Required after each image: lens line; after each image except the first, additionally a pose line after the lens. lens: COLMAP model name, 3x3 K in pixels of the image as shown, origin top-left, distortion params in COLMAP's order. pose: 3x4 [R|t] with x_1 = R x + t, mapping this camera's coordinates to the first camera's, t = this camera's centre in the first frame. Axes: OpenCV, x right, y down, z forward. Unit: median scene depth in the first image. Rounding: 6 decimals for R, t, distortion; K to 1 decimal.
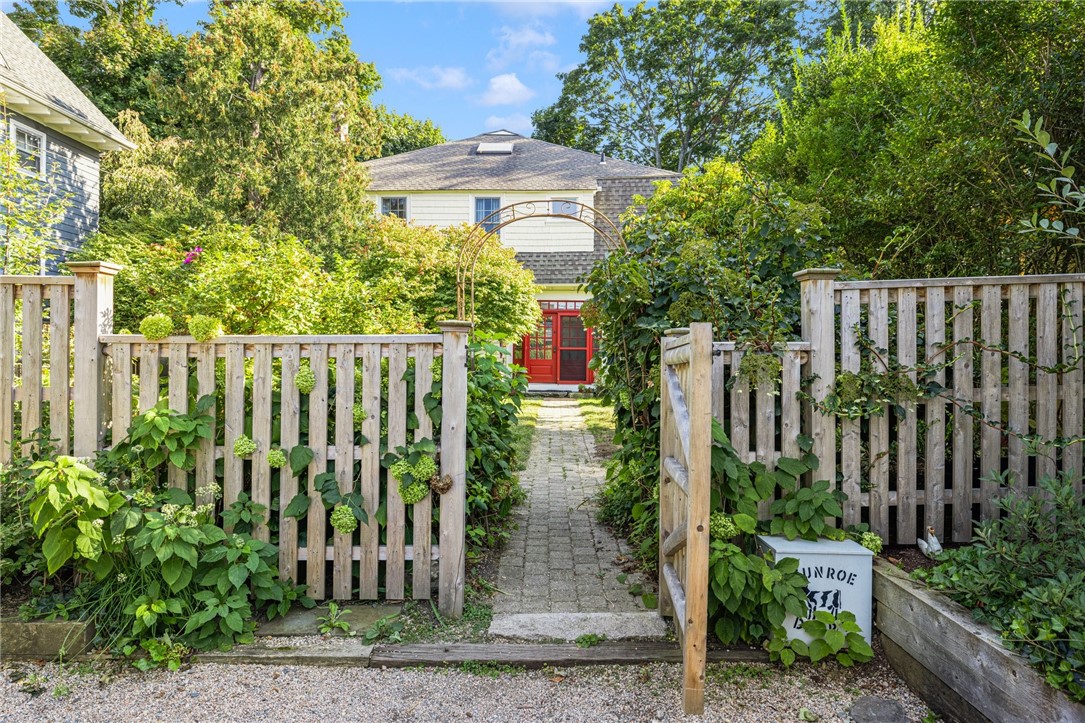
lens RADIAL K [[642.5, 0, 537.6], [0, 642.5, 368.9], [0, 0, 1]] dist [-0.000861, 0.002999]
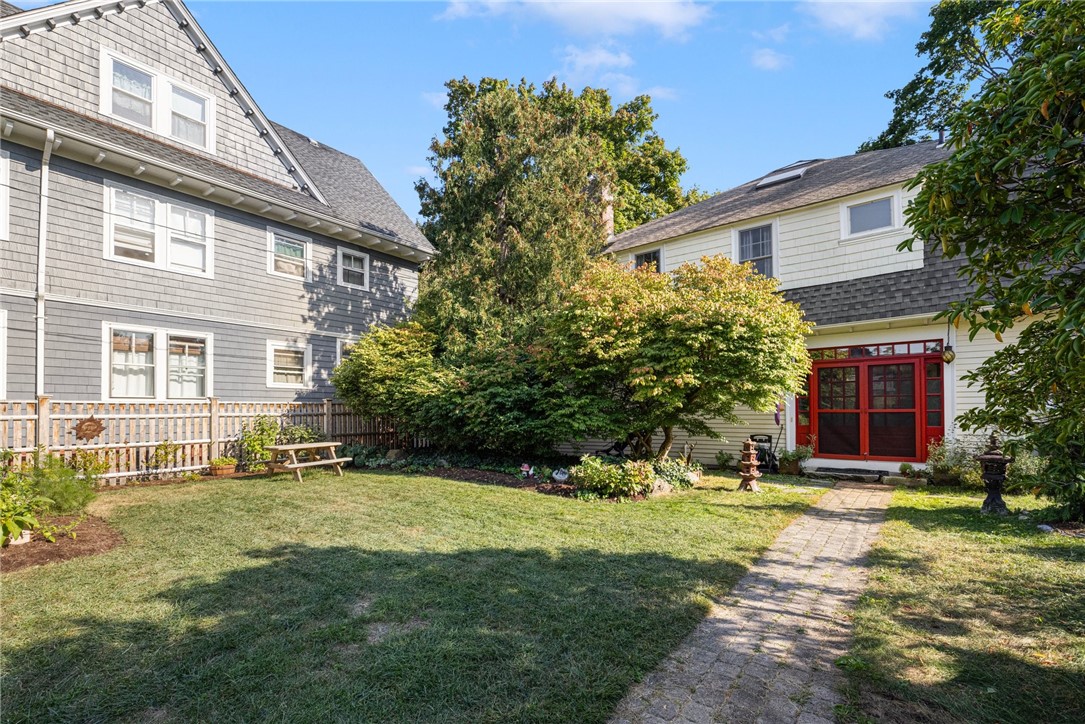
lens RADIAL K [[487.7, 0, 532.7], [0, 487.7, 410.2], [0, 0, 1]] dist [0.005121, 0.001706]
pose [[0.808411, -0.020643, -0.588256, 0.063905], [0.010546, 0.999732, -0.020591, -0.030179], [0.588524, 0.010442, 0.808412, 0.398256]]
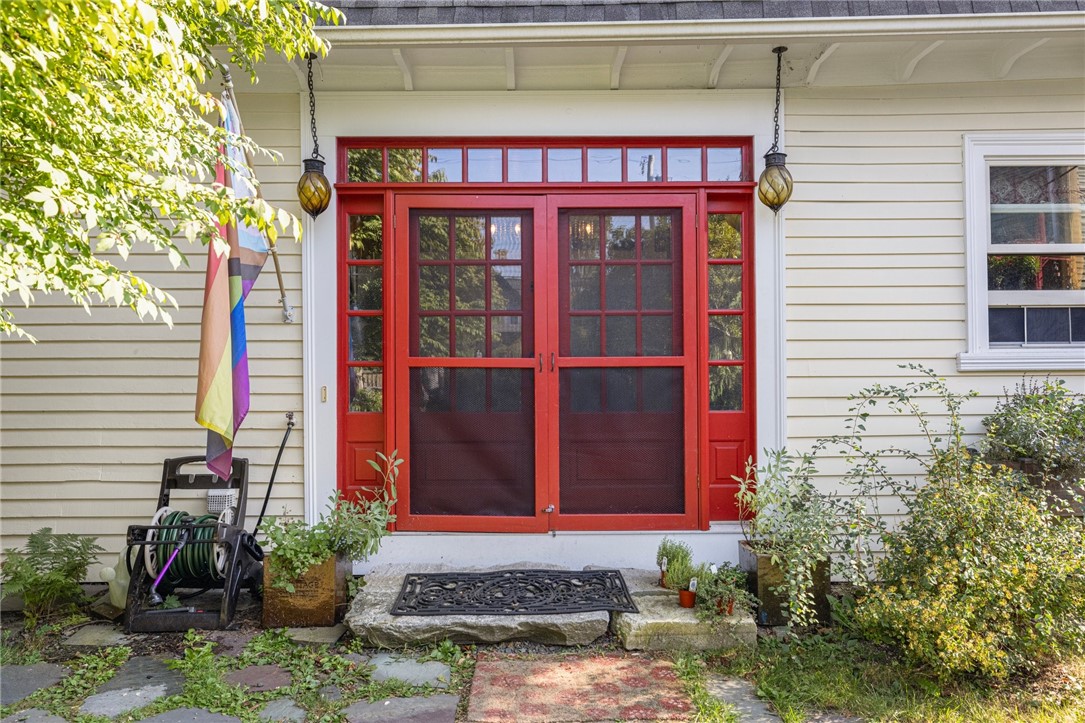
lens RADIAL K [[765.6, 0, 549.6], [0, 765.6, 360.7], [0, 0, 1]] dist [-0.011121, -0.000942]
pose [[0.998701, -0.017556, 0.047835, 0.023835], [0.017966, 0.999805, -0.008155, -0.036207], [-0.047682, 0.009004, 0.998822, 0.890994]]
